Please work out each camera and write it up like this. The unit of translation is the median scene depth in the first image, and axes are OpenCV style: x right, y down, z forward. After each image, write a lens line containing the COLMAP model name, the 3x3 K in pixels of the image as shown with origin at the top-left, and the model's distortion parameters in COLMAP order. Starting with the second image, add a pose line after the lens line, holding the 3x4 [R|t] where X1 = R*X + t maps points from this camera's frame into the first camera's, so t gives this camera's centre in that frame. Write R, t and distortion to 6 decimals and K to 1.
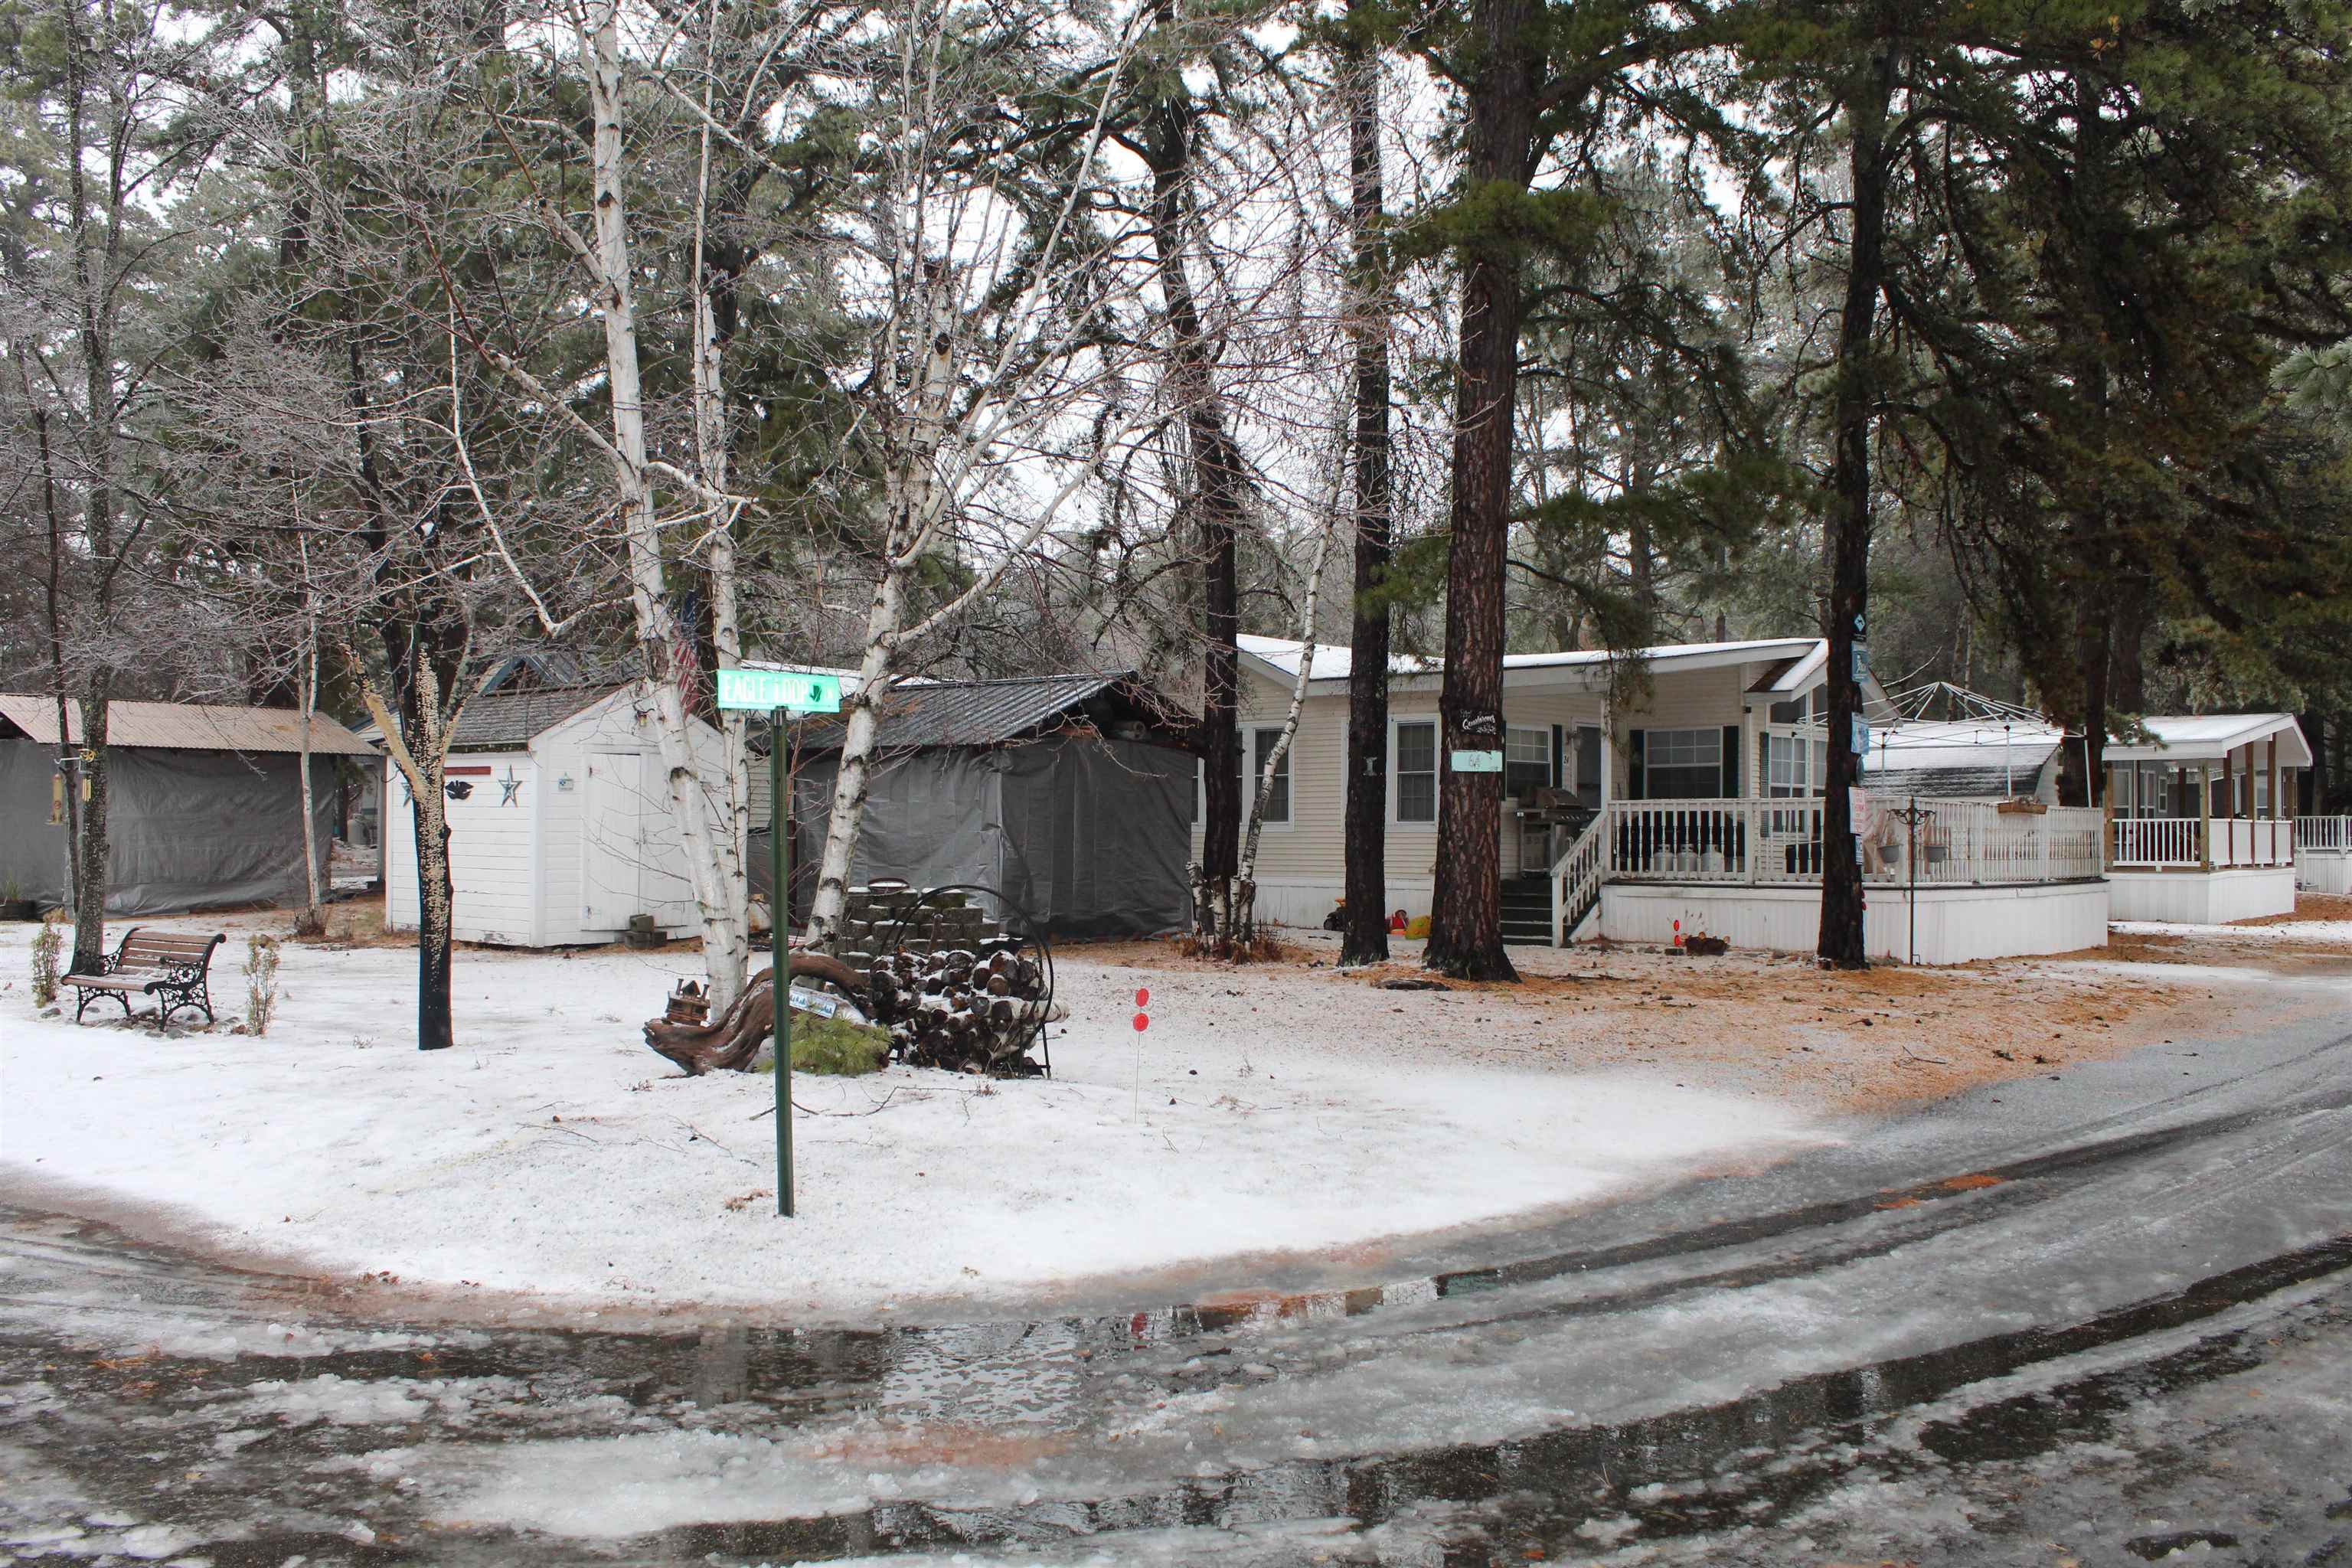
lens RADIAL K [[1951.1, 0, 1177.9], [0, 1951.1, 794.5], [0, 0, 1]] dist [-0.160981, 0.140389]
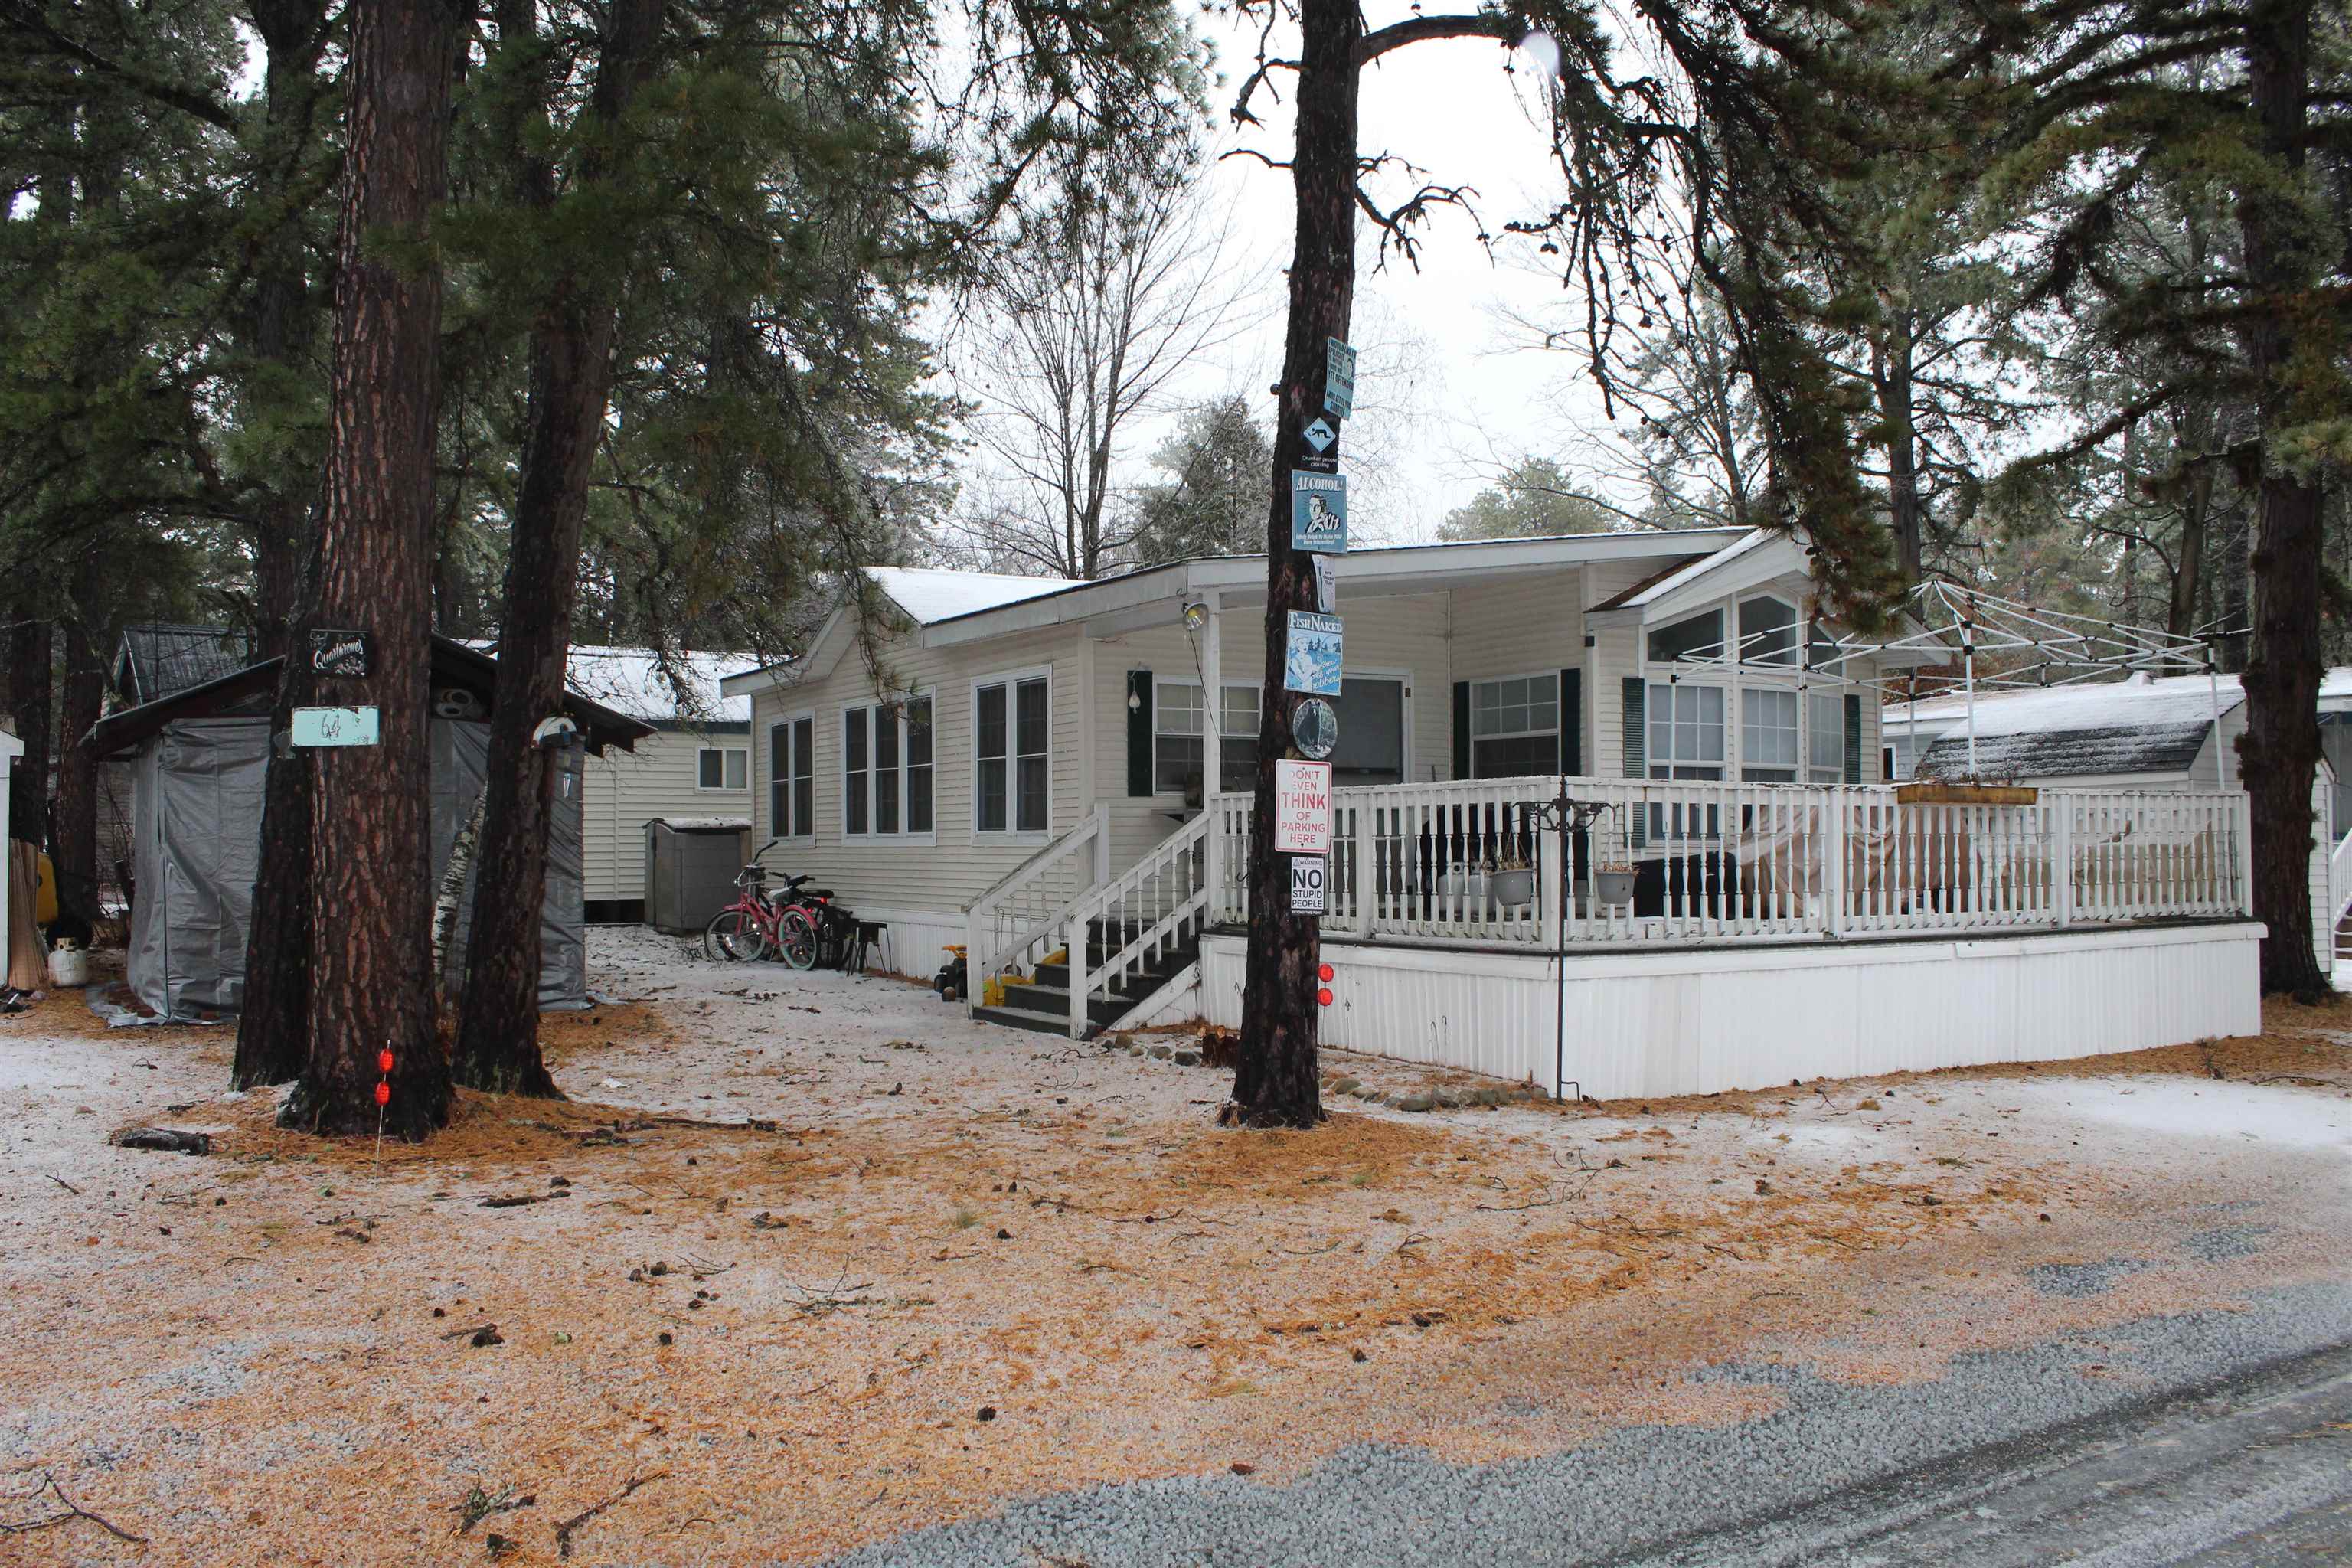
lens RADIAL K [[1951.1, 0, 1173.8], [0, 1951.1, 790.7], [0, 0, 1]] dist [-0.160981, 0.140389]
pose [[0.956341, -0.018721, -0.291654, 0.386314], [0.017524, 0.999824, -0.006714, 0.005932], [0.291728, 0.001310, 0.956500, 0.412002]]
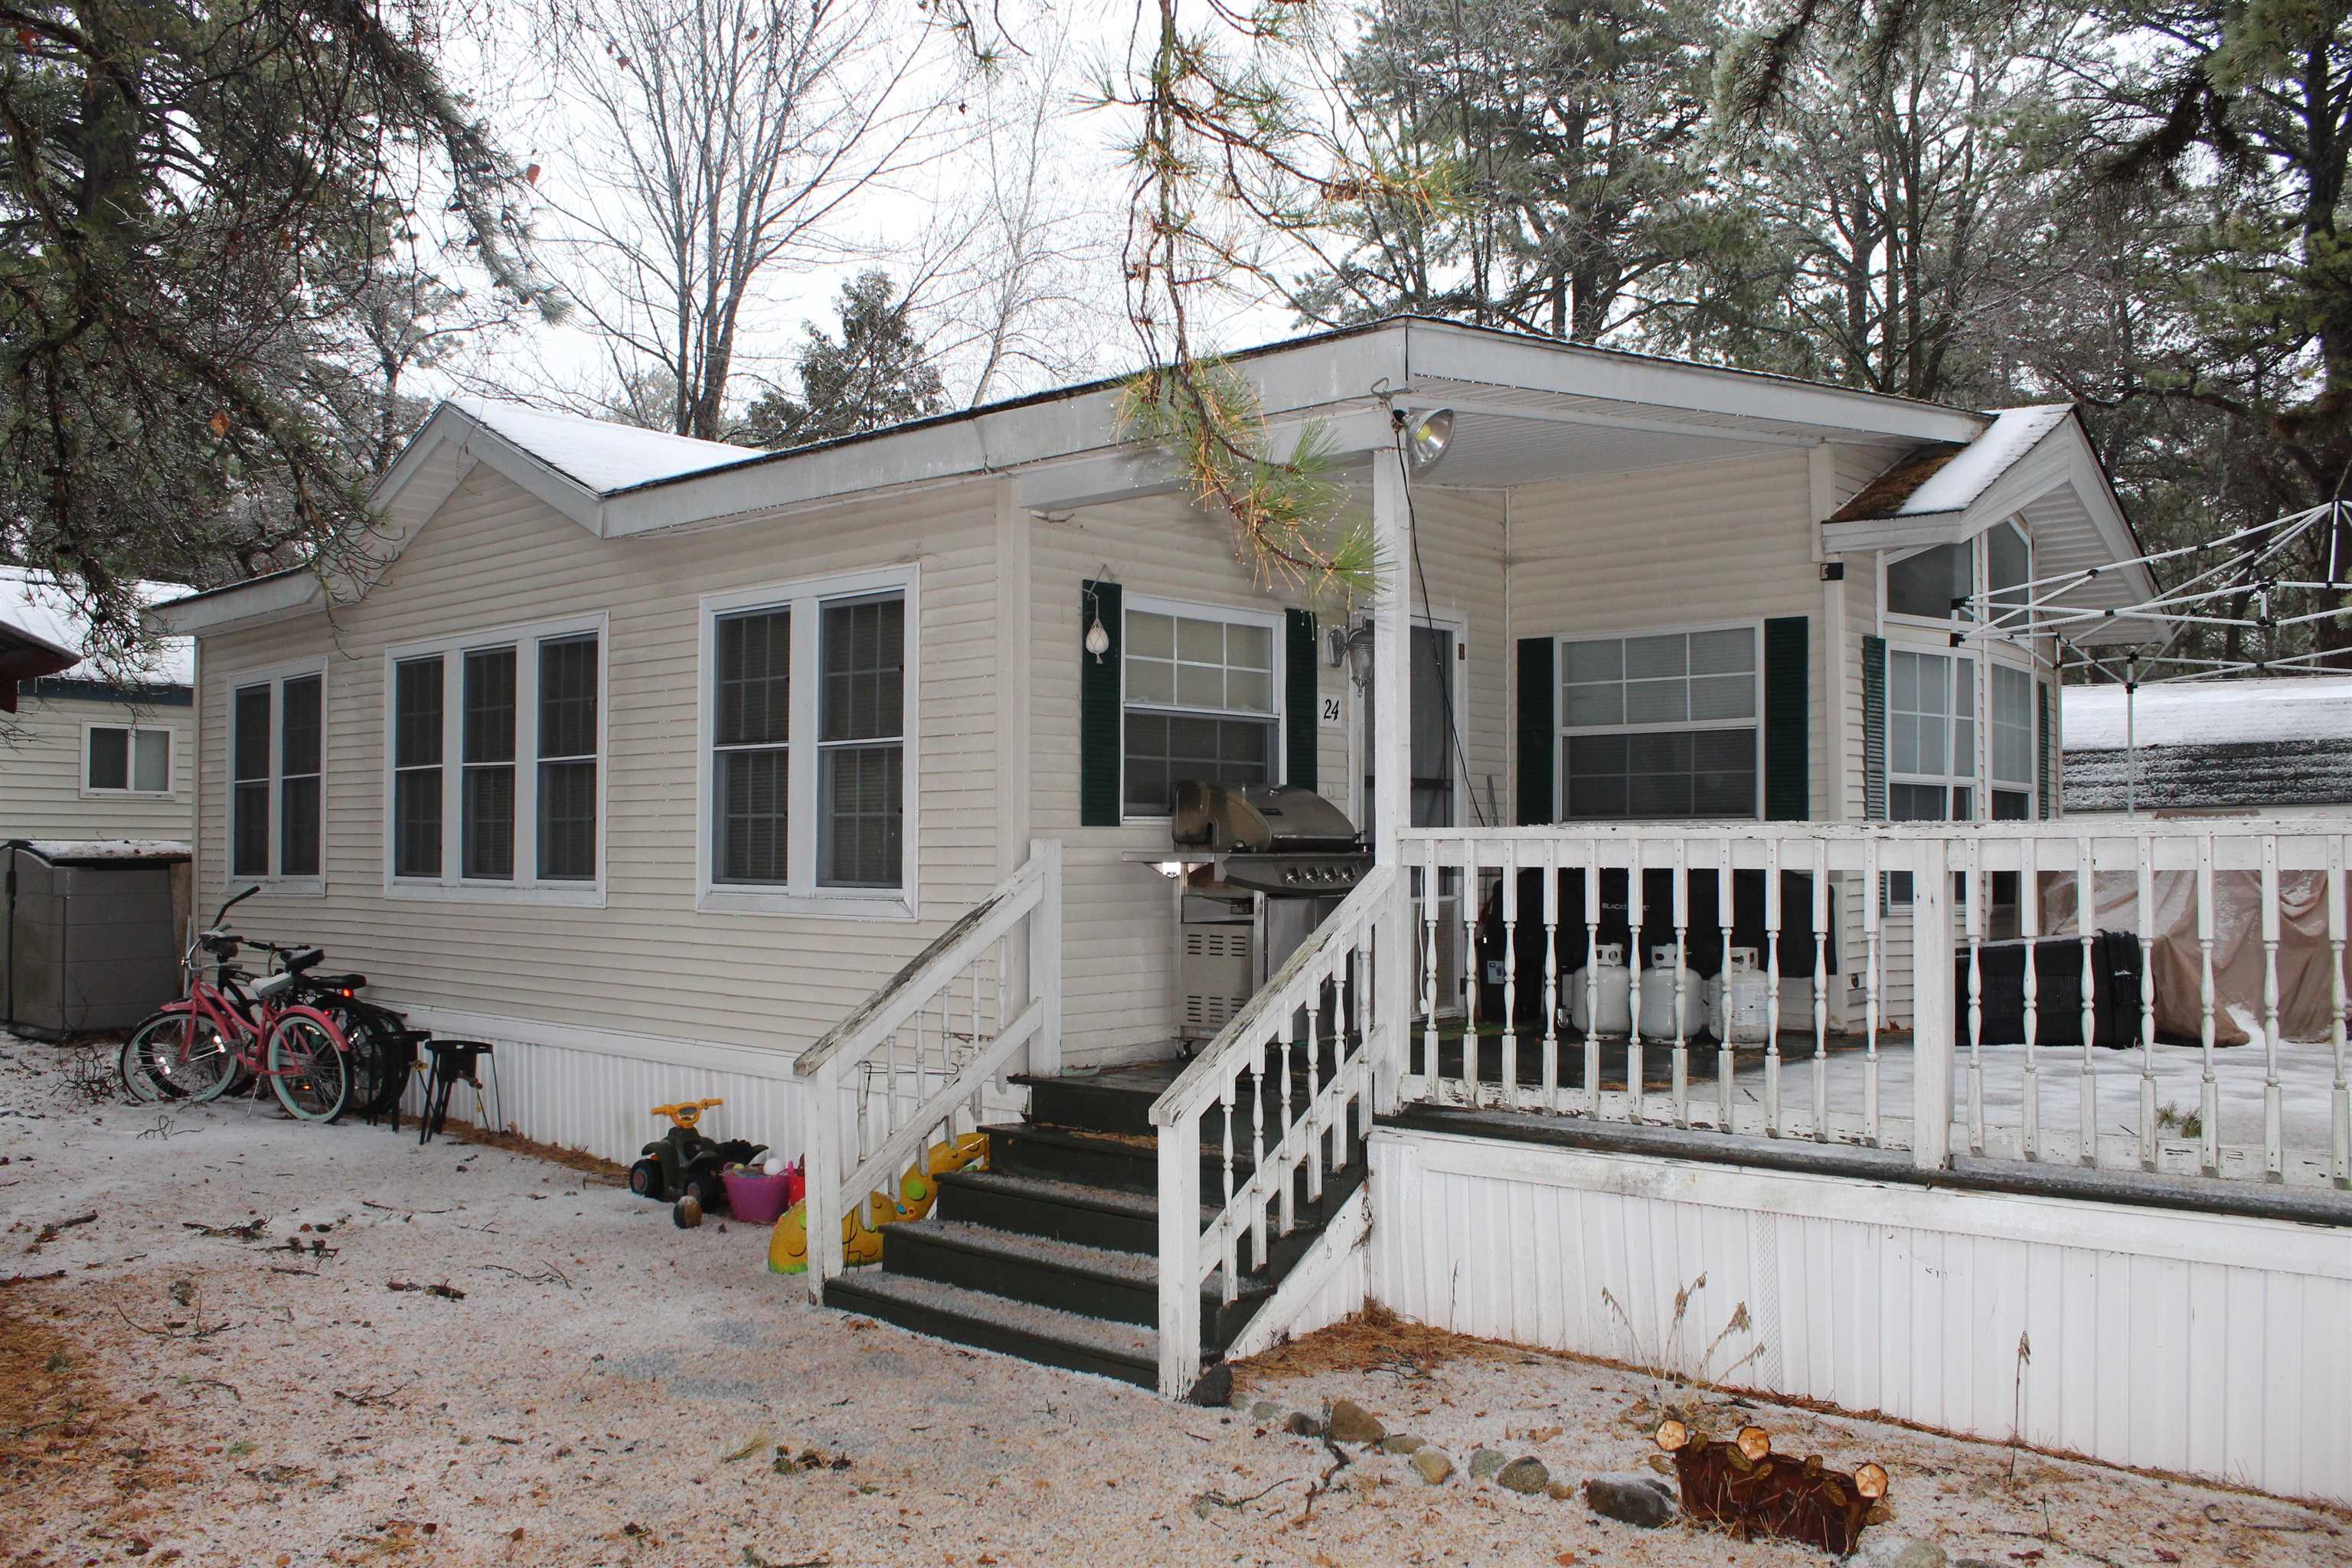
lens RADIAL K [[1951.1, 0, 1171.8], [0, 1951.1, 787.8], [0, 0, 1]] dist [-0.160981, 0.140389]
pose [[0.999880, -0.004334, 0.014874, 0.183816], [0.004483, 0.999940, -0.010008, -0.000142], [-0.014830, 0.010074, 0.999839, 0.710981]]
